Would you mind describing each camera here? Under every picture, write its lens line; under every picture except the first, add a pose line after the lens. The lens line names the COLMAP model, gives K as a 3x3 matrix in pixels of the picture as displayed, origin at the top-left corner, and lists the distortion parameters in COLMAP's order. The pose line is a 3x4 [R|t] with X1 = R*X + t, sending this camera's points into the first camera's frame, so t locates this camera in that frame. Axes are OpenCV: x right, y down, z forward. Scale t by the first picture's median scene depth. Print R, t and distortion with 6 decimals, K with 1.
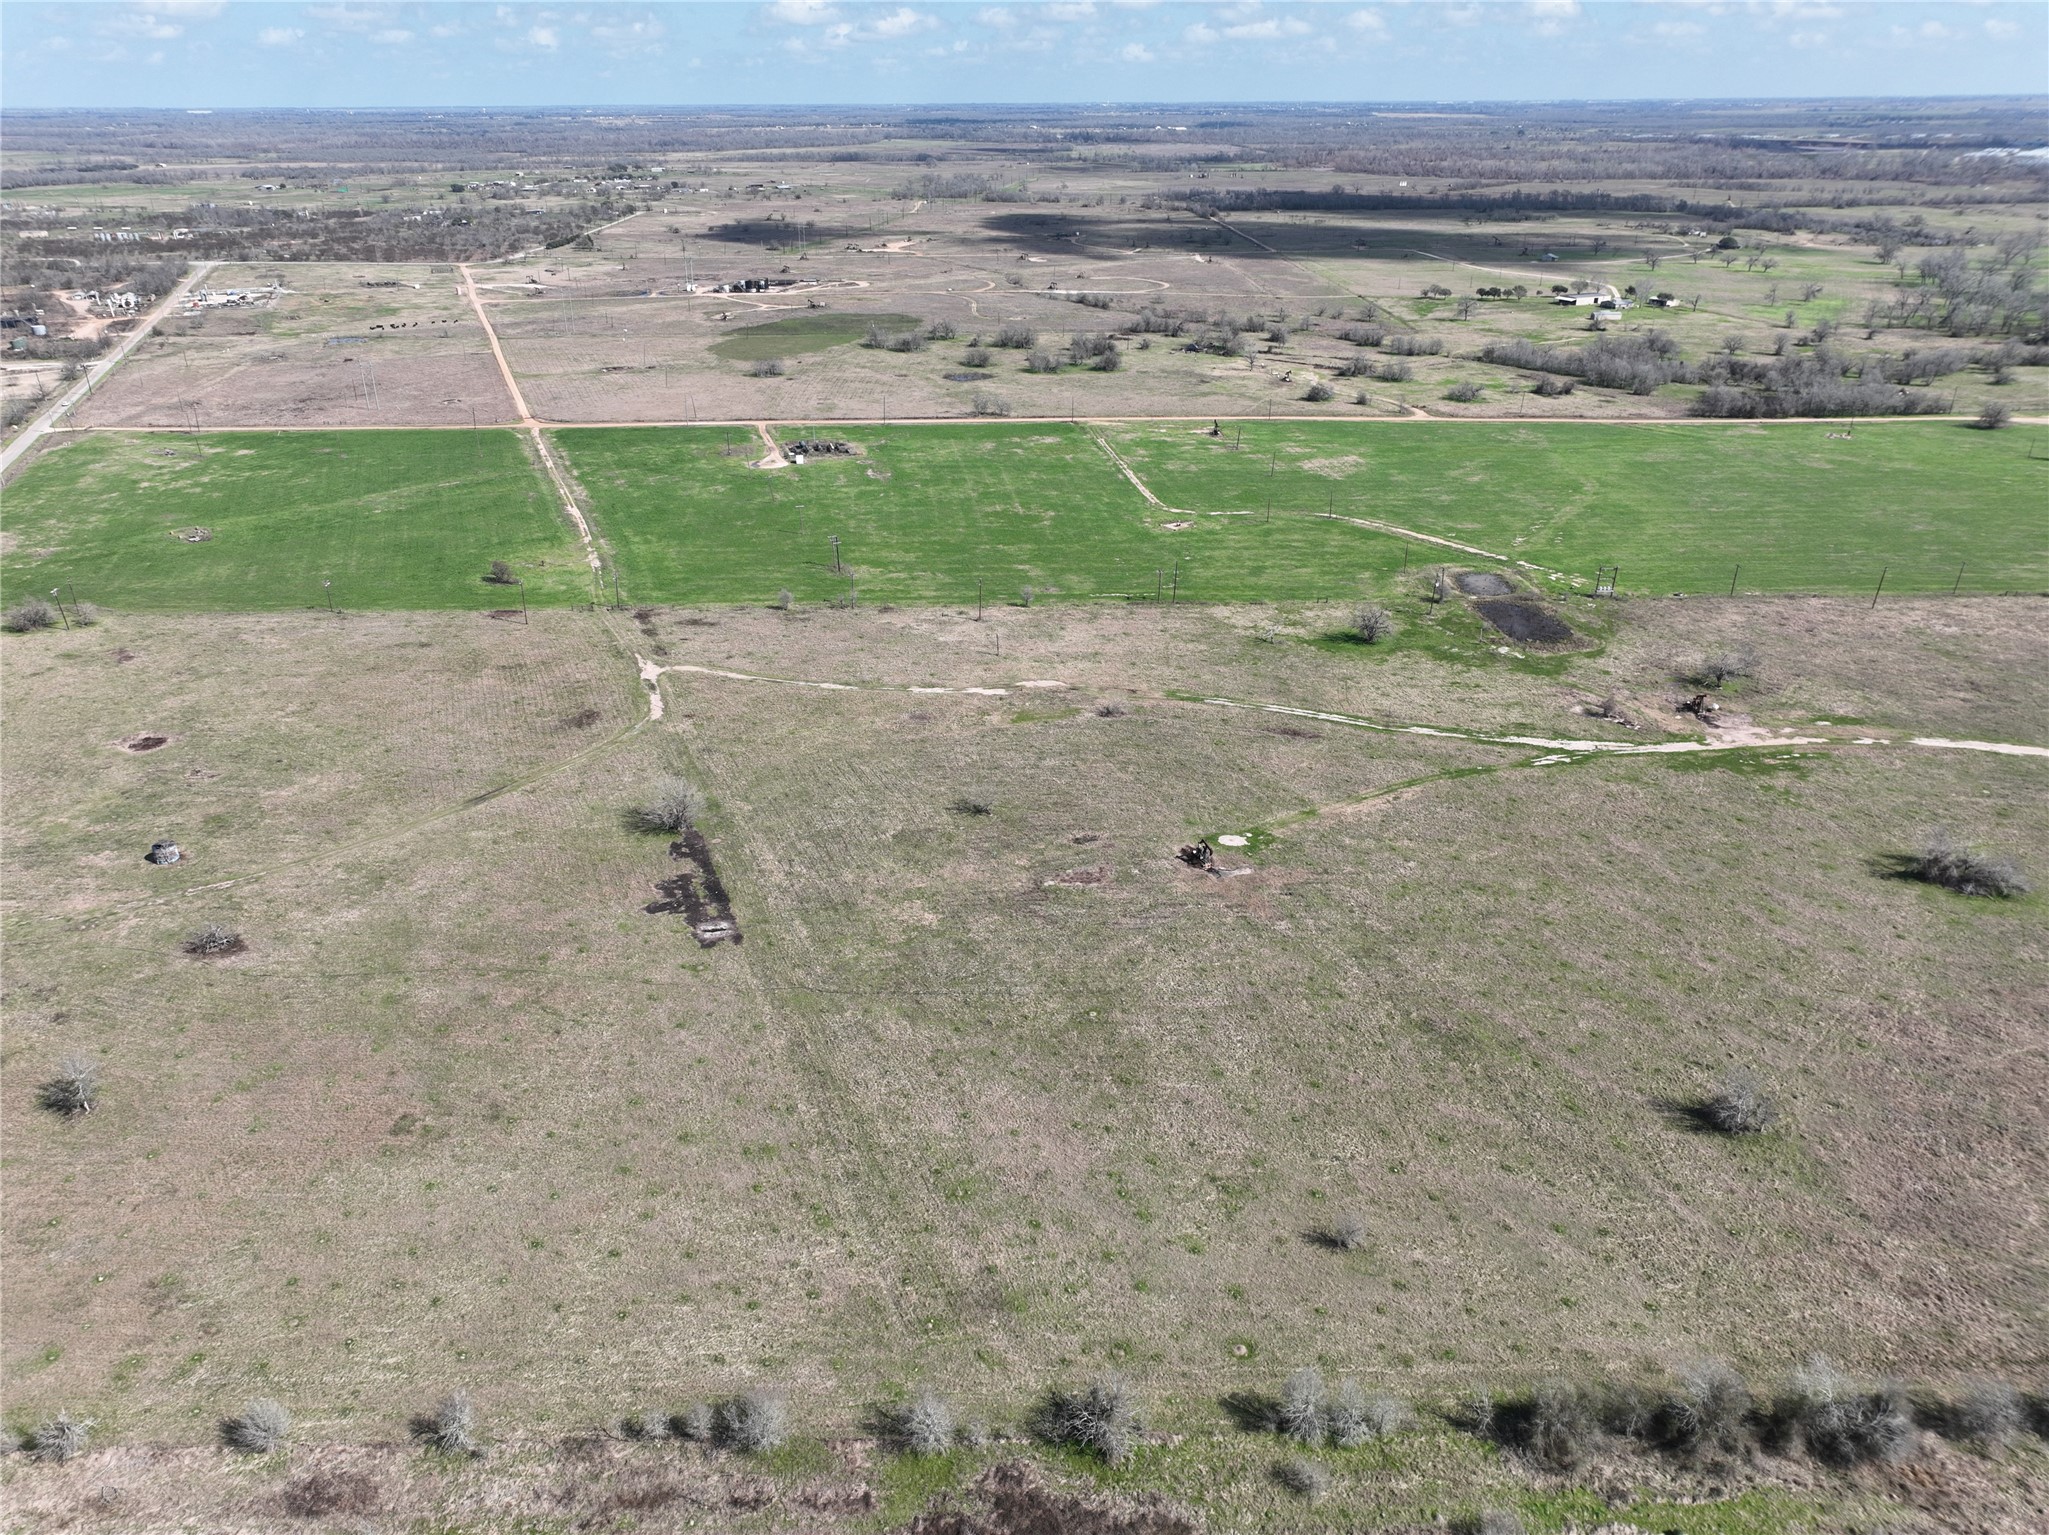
lens RADIAL K [[1431.5, 0, 1025.6], [0, 1431.5, 773.6], [0, 0, 1]] dist [-0.005811, 0.023774]
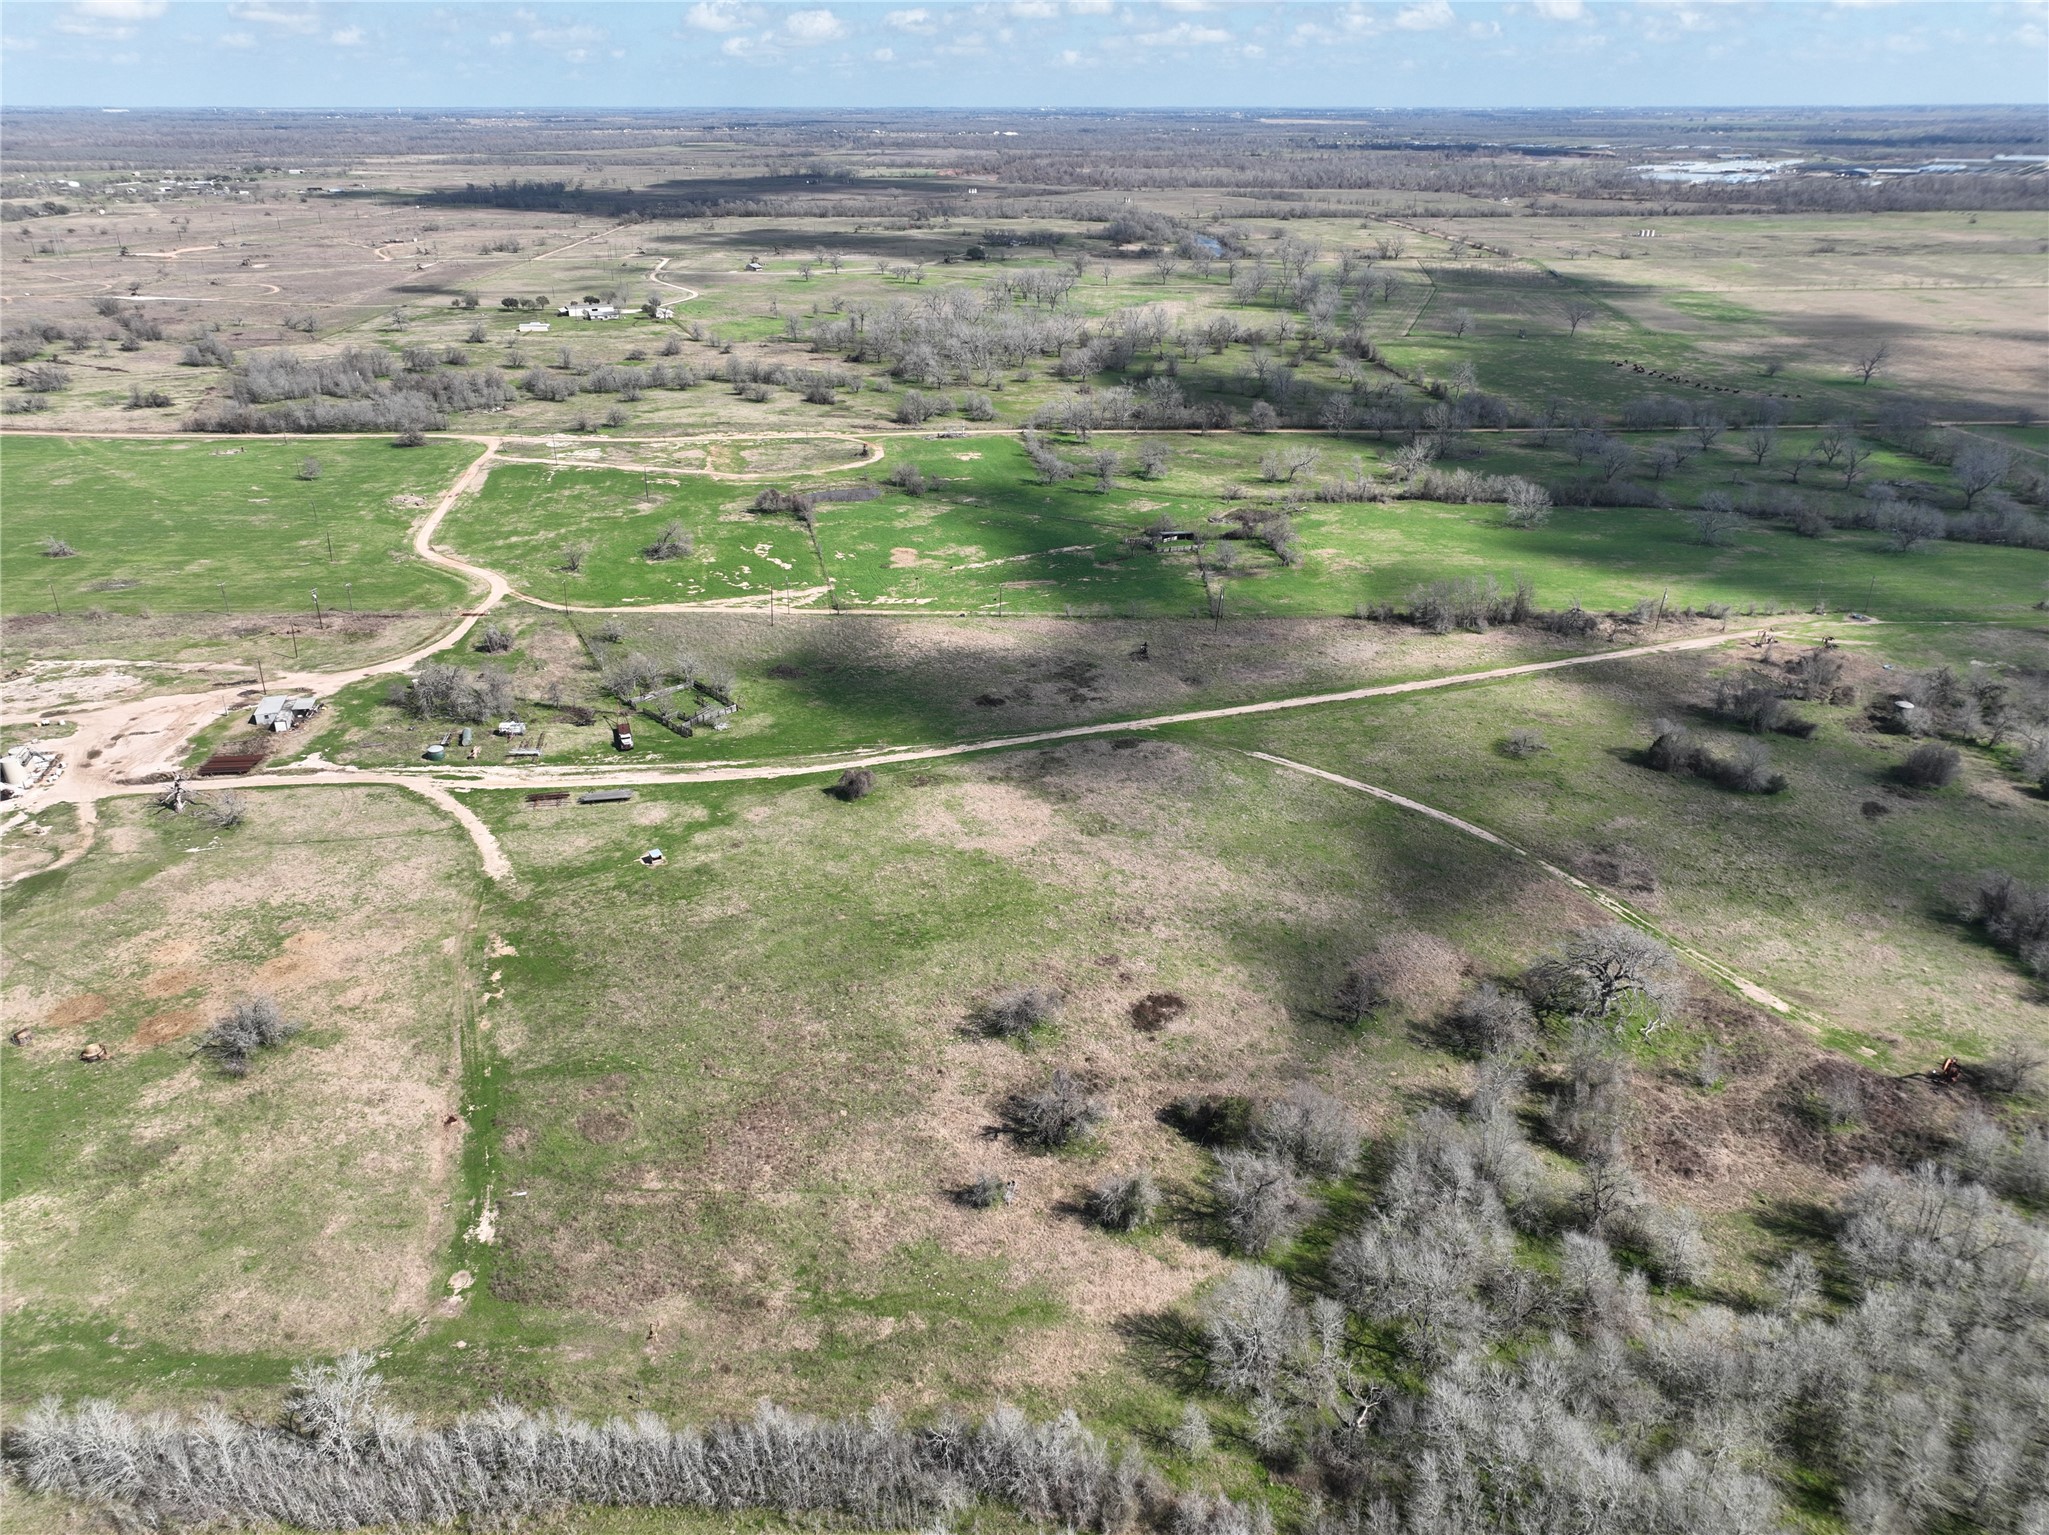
lens RADIAL K [[1431.5, 0, 1027.7], [0, 1431.5, 773.5], [0, 0, 1]] dist [-0.005811, 0.023774]
pose [[0.999962, 0.006890, -0.005283, 0.835703], [-0.006904, 0.999972, -0.002725, -0.011863], [0.005264, 0.002761, 0.999982, 0.013175]]
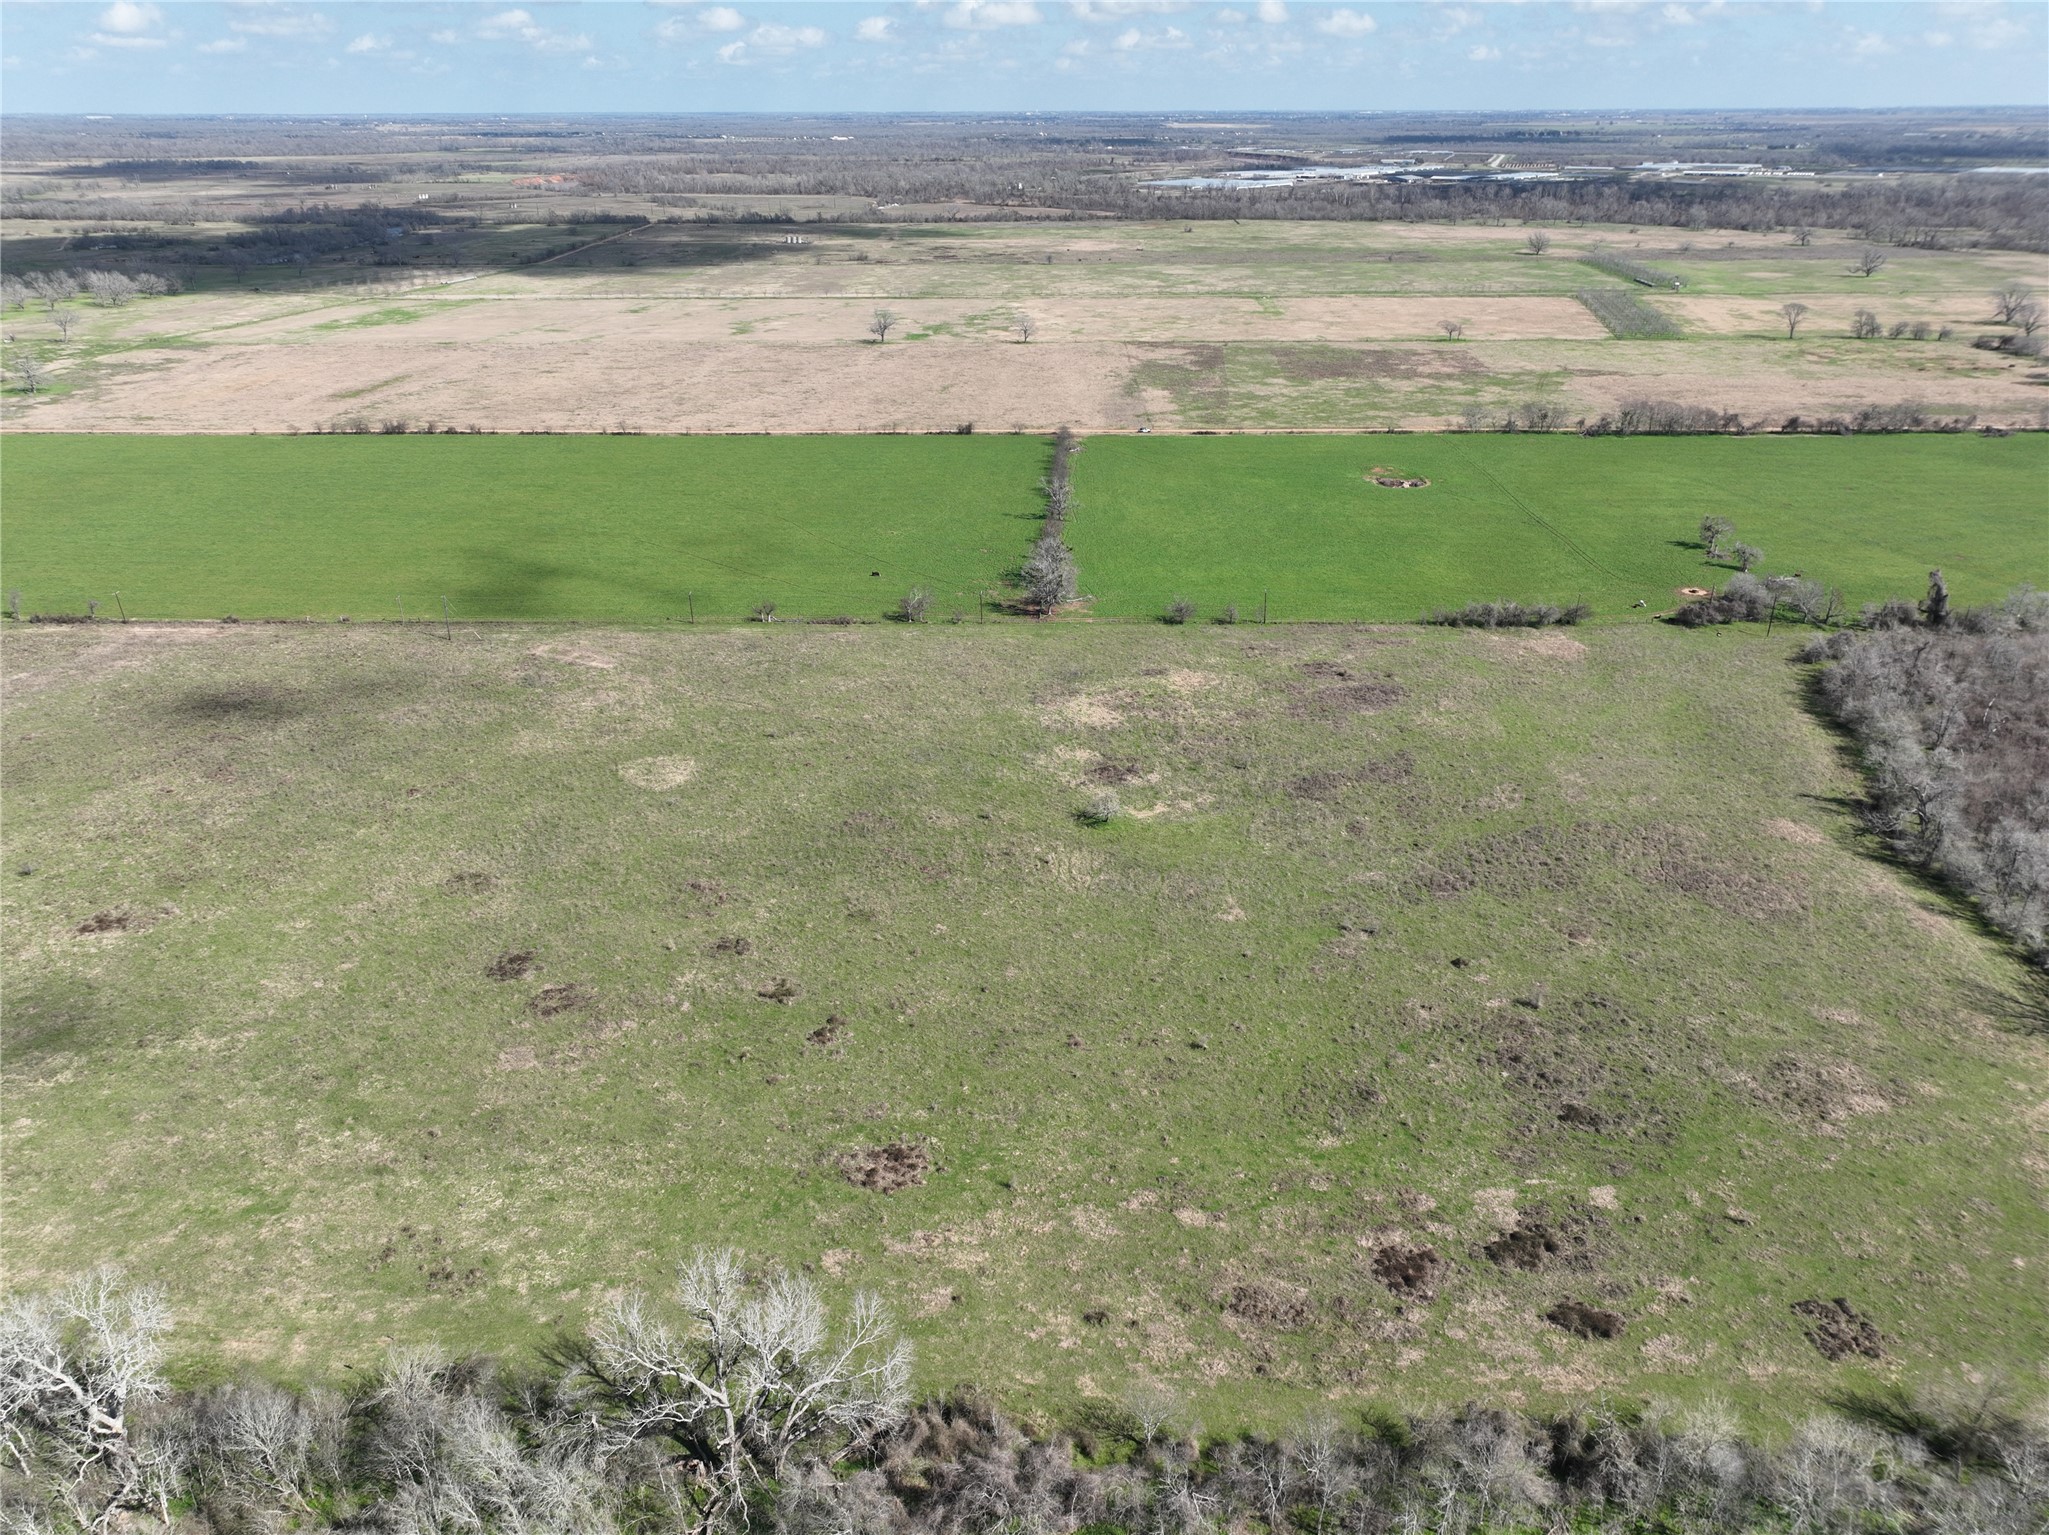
lens RADIAL K [[1431.5, 0, 1027.0], [0, 1431.5, 764.8], [0, 0, 1]] dist [-0.005811, 0.023774]
pose [[0.997953, 0.027495, -0.057741, 2.031734], [-0.028062, 0.999565, -0.009022, -0.036521], [0.057468, 0.010624, 0.998291, 0.050366]]
